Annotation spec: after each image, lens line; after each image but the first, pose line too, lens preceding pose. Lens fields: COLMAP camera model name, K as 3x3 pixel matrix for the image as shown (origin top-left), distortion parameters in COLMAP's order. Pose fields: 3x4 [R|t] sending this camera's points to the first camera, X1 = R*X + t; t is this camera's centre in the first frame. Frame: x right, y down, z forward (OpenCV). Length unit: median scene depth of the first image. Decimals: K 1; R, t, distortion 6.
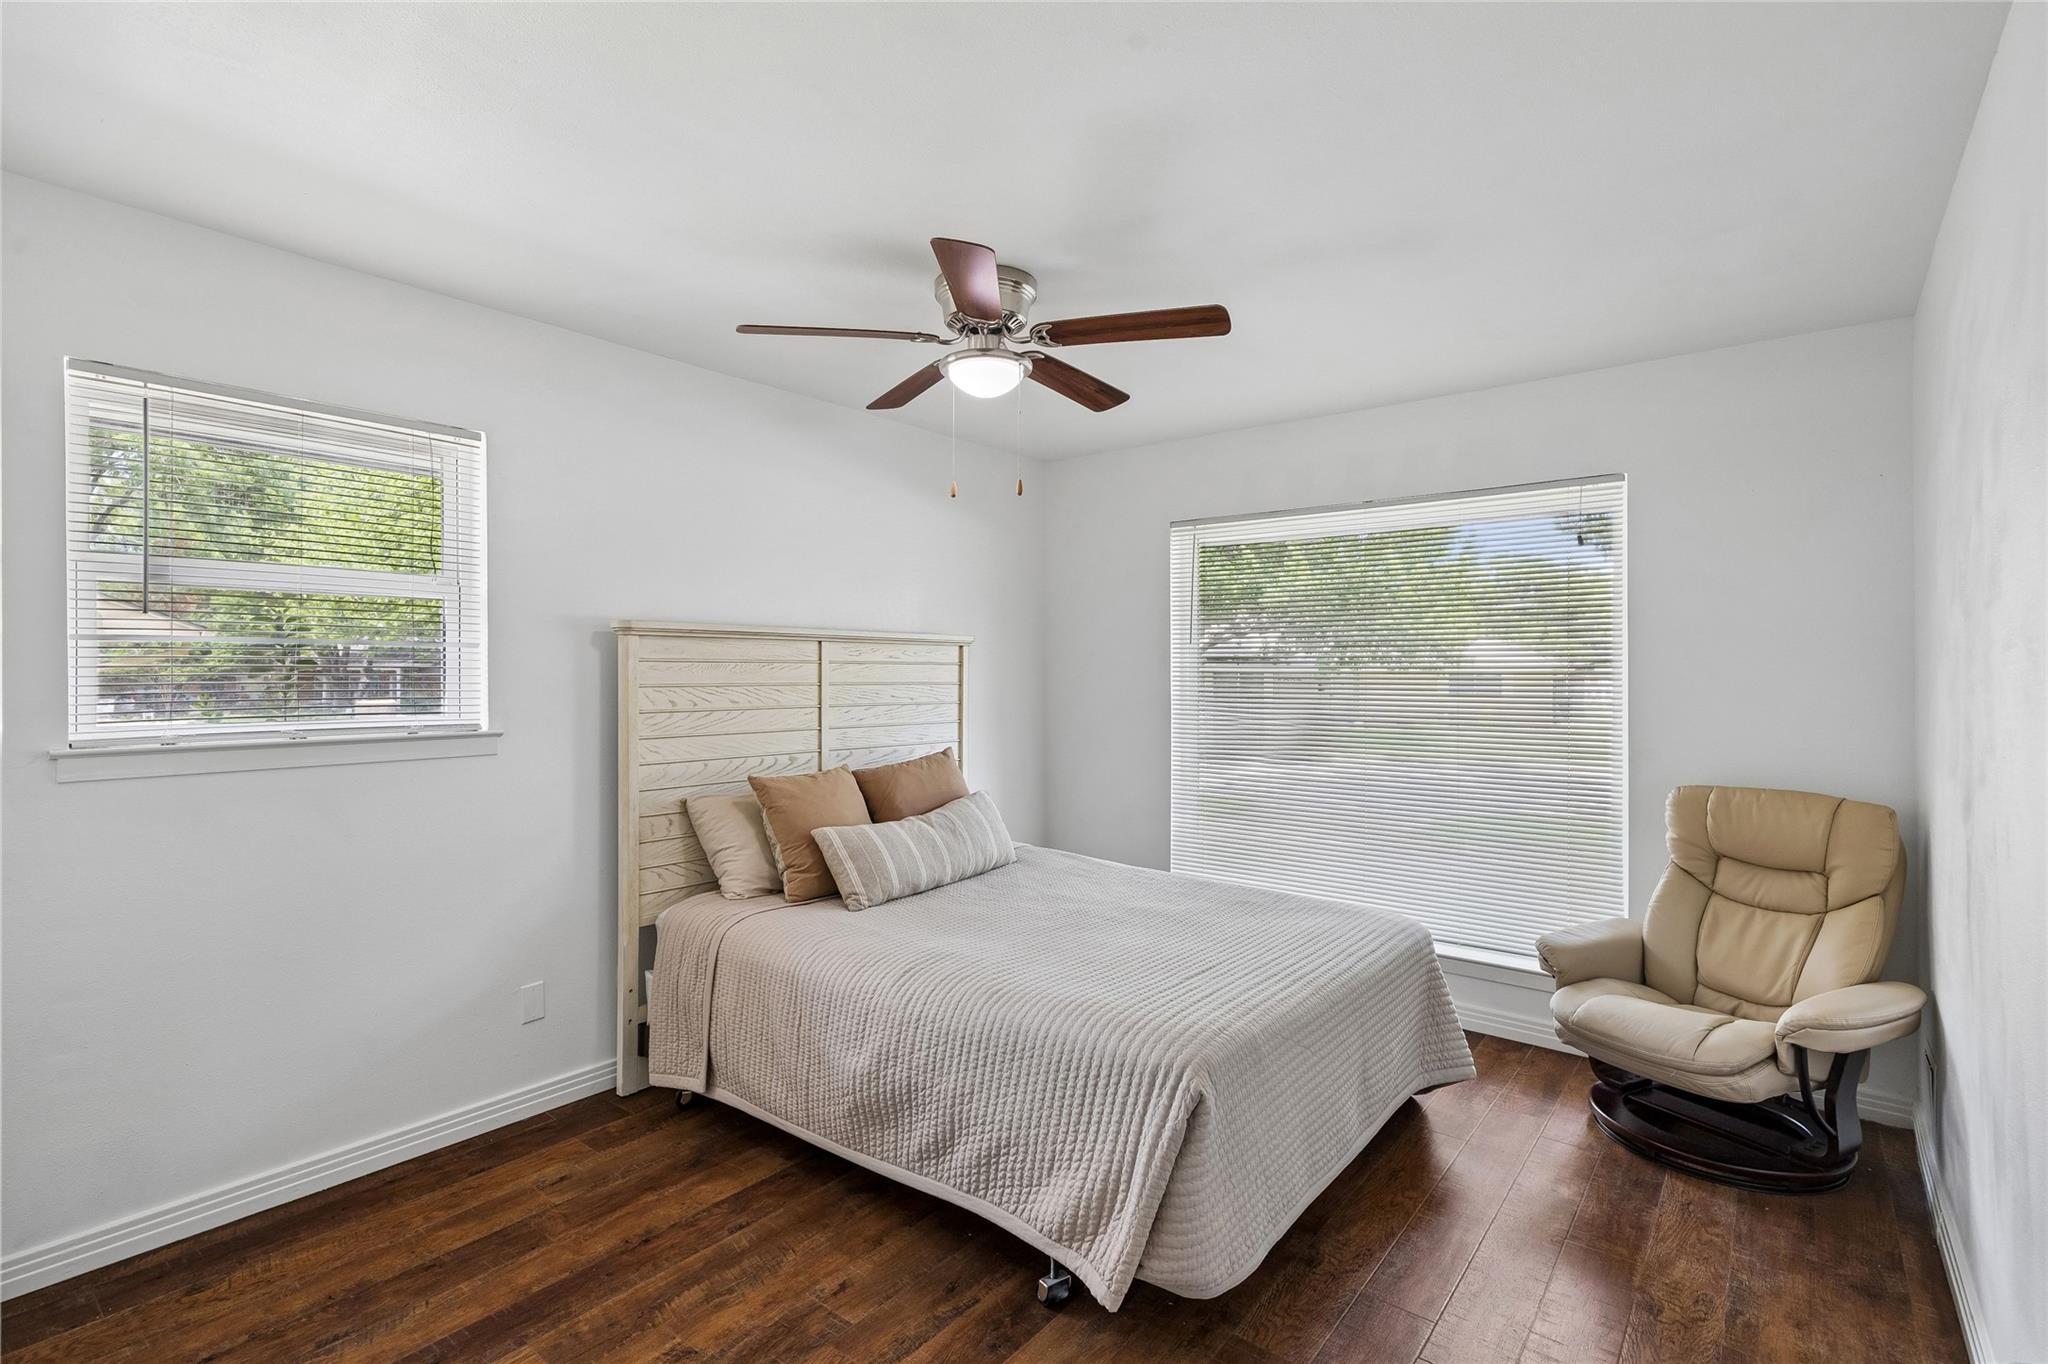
lens RADIAL K [[971.6, 0, 1016.5], [0, 971.6, 676.4], [0, 0, 1]] dist [-0.001828, 0.000229]
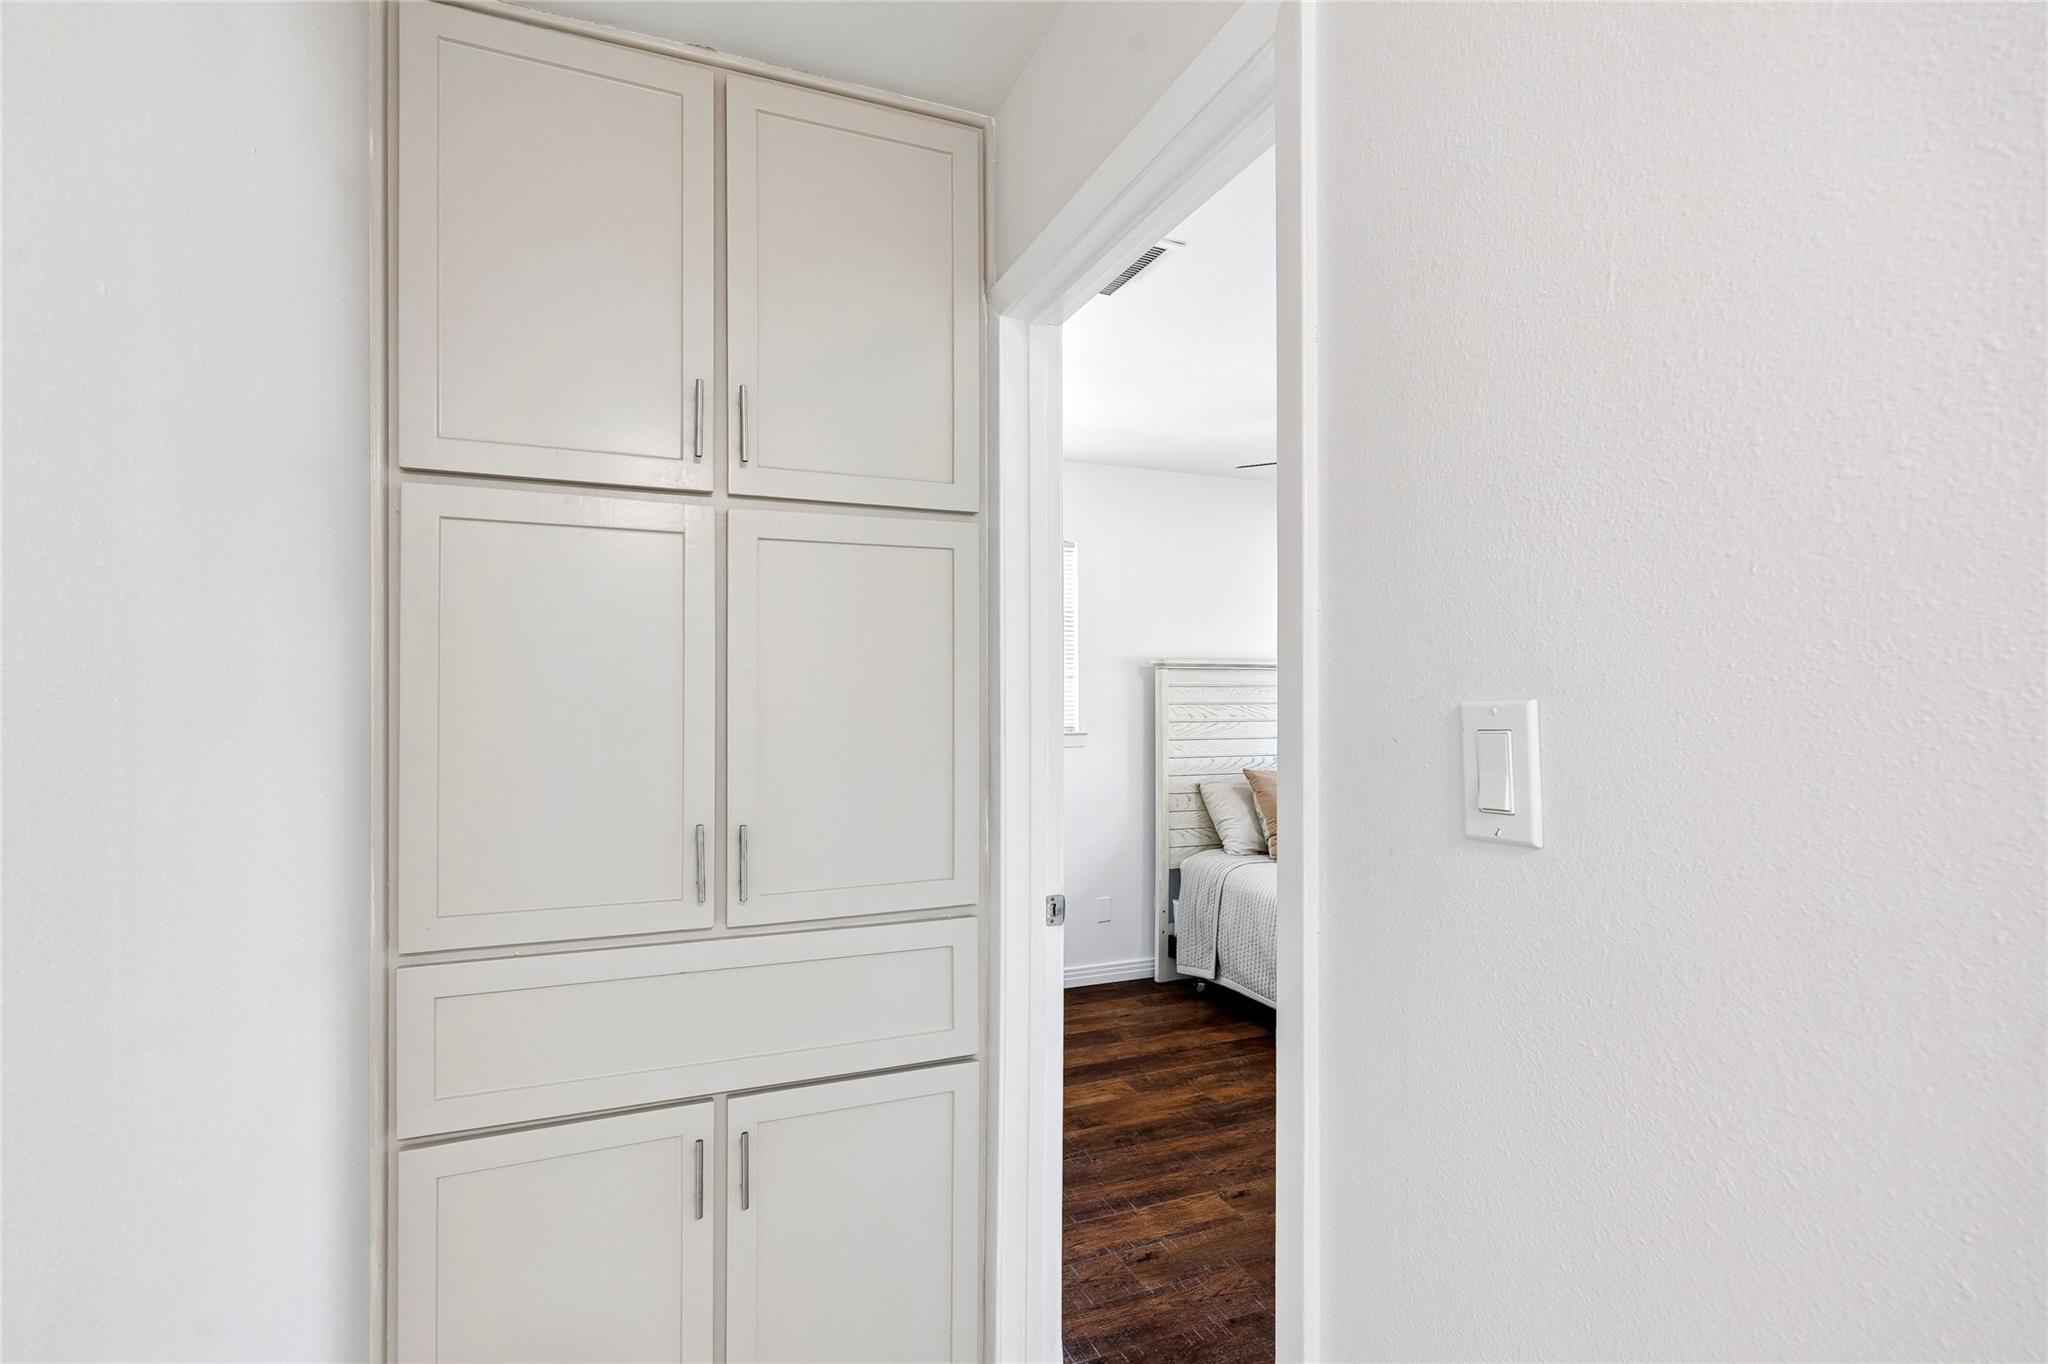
lens RADIAL K [[971.6, 0, 1014.1], [0, 971.6, 684.7], [0, 0, 1]] dist [-0.001828, 0.000229]
pose [[0.877164, -0.004713, -0.480168, 0.109117], [-0.001800, 0.999913, -0.013102, 0.000961], [0.480188, 0.012357, 0.877079, -0.395692]]
